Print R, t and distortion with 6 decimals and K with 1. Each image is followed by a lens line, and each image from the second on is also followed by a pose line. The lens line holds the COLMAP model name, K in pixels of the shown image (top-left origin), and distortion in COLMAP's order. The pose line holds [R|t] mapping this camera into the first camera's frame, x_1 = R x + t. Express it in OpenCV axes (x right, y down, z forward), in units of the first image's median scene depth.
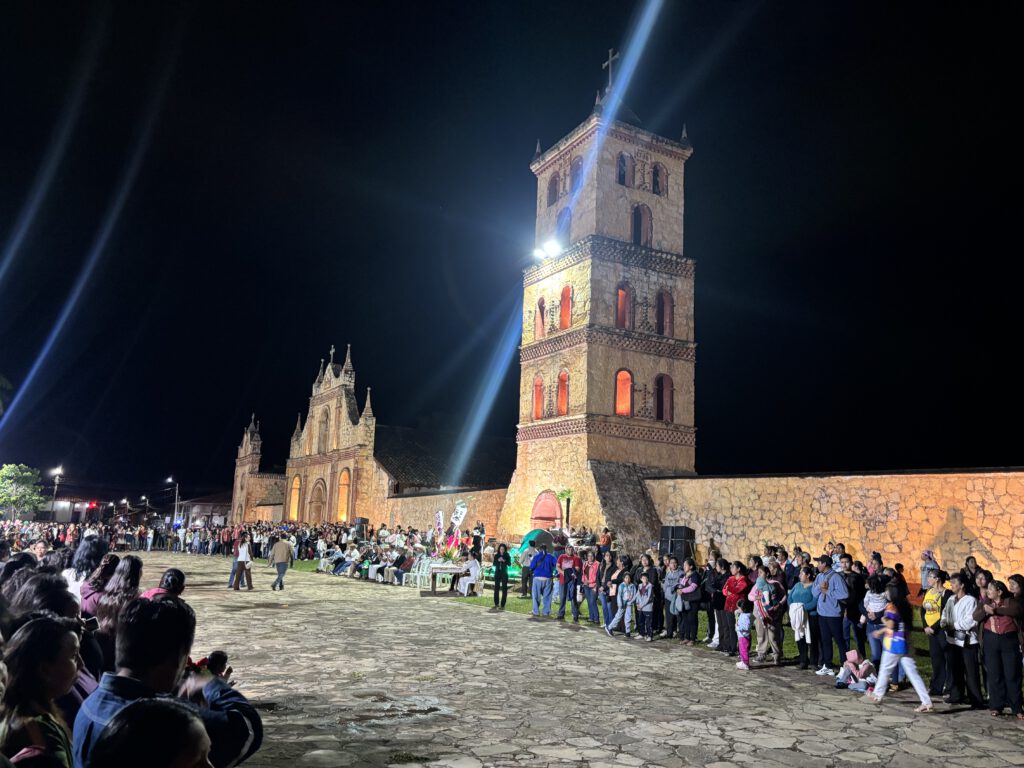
lens RADIAL K [[784.6, 0, 510.0], [0, 784.6, 382.1], [0, 0, 1]] dist [0.006558, -0.002456]
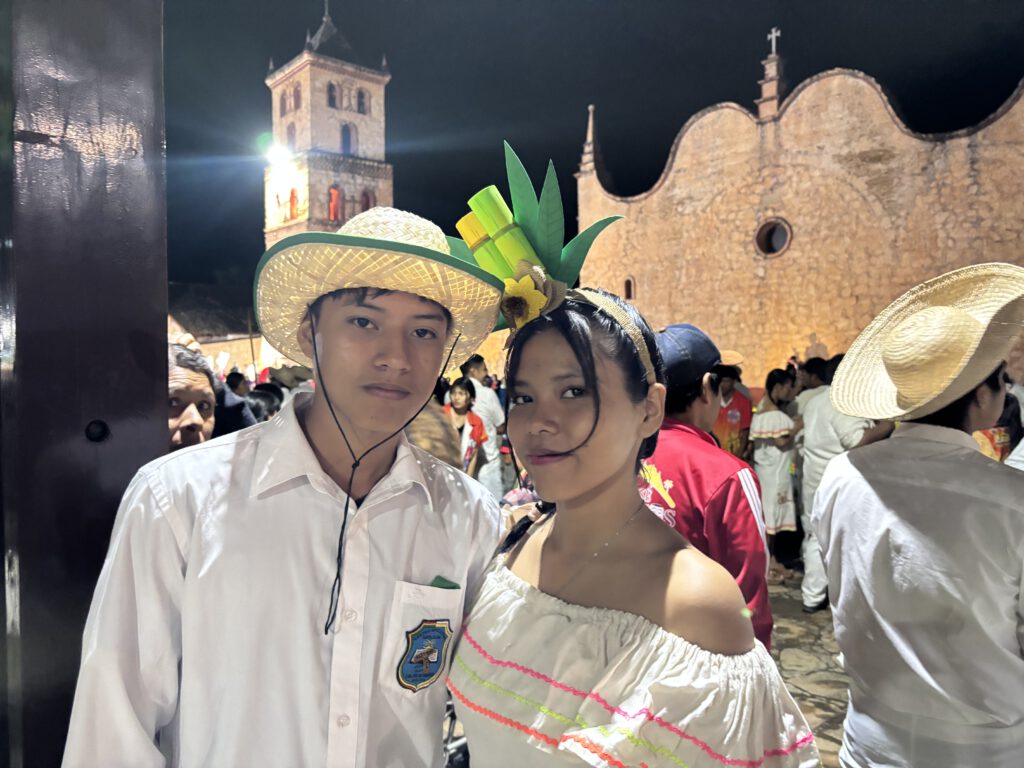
lens RADIAL K [[784.6, 0, 516.1], [0, 784.6, 384.7], [0, 0, 1]] dist [0.006558, -0.002456]
pose [[0.976244, -0.051867, 0.210377, 0.141799], [0.006844, 0.977824, 0.209317, -0.068587], [-0.216568, -0.202904, 0.954949, -0.425430]]
